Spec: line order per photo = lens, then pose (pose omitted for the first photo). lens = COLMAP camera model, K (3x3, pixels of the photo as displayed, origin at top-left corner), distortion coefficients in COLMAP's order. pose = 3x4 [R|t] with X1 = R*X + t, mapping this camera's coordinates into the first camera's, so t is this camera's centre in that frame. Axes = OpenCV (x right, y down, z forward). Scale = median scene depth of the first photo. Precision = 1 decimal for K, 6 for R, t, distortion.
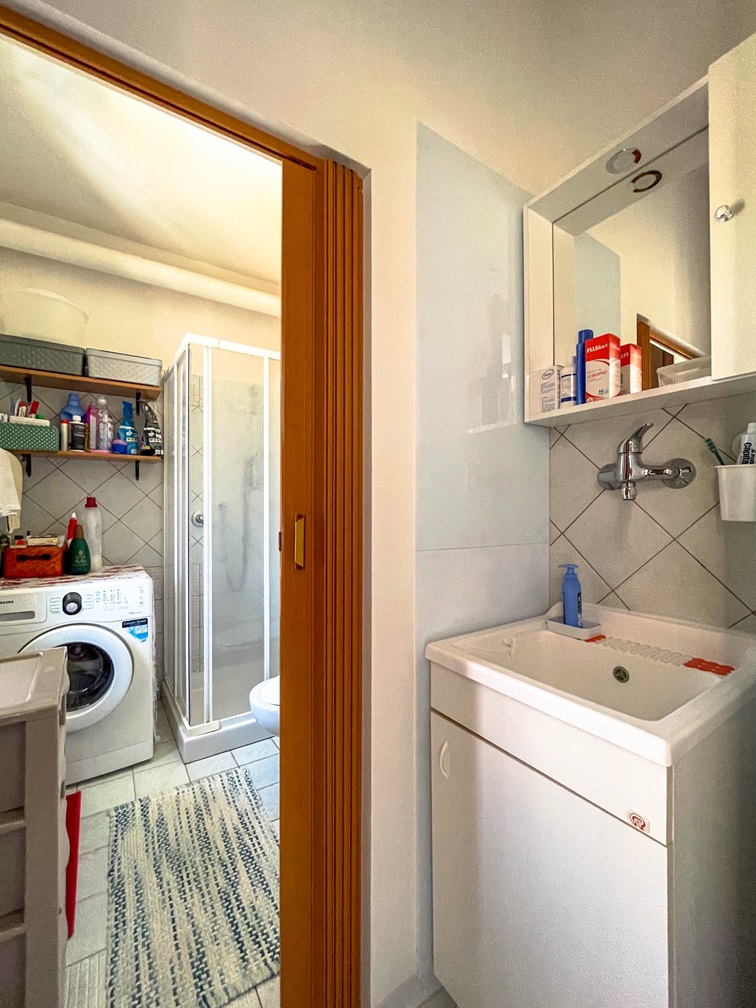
lens RADIAL K [[424.1, 0, 378.0], [0, 424.1, 504.0], [0, 0, 1]] dist [-0.010306, -0.000256]
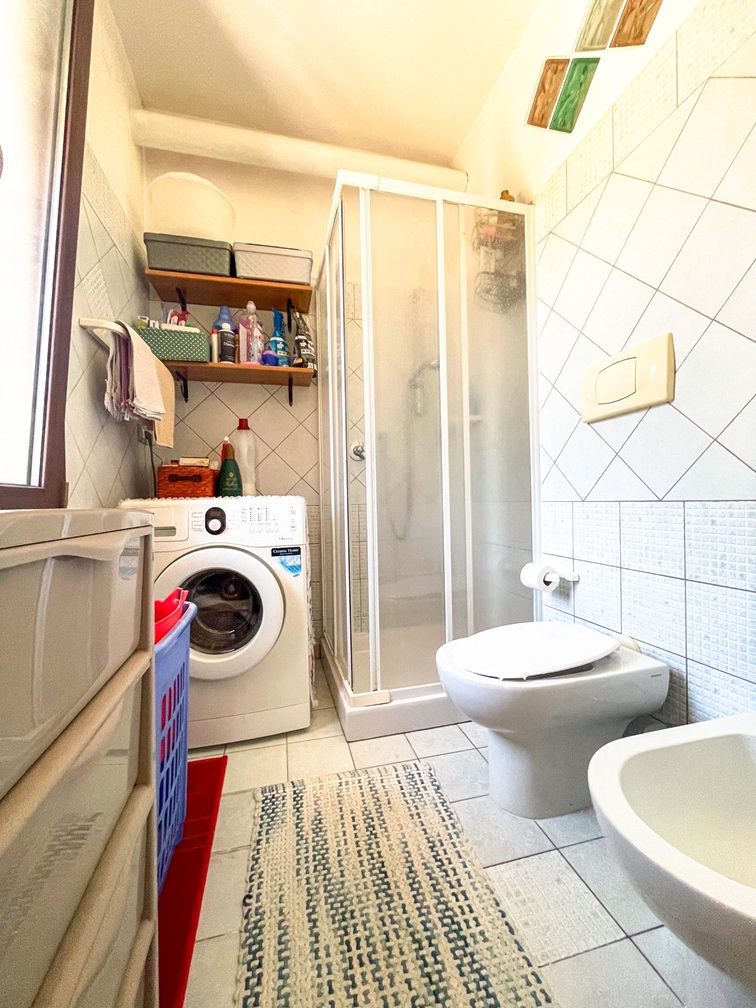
lens RADIAL K [[410.2, 0, 378.0], [0, 410.2, 504.0], [0, 0, 1]] dist [-0.003045, -0.000246]
pose [[0.943565, -0.015429, -0.330828, -0.161993], [0.019627, 0.999764, 0.009352, 0.189760], [0.330605, -0.015318, 0.943645, 0.340388]]
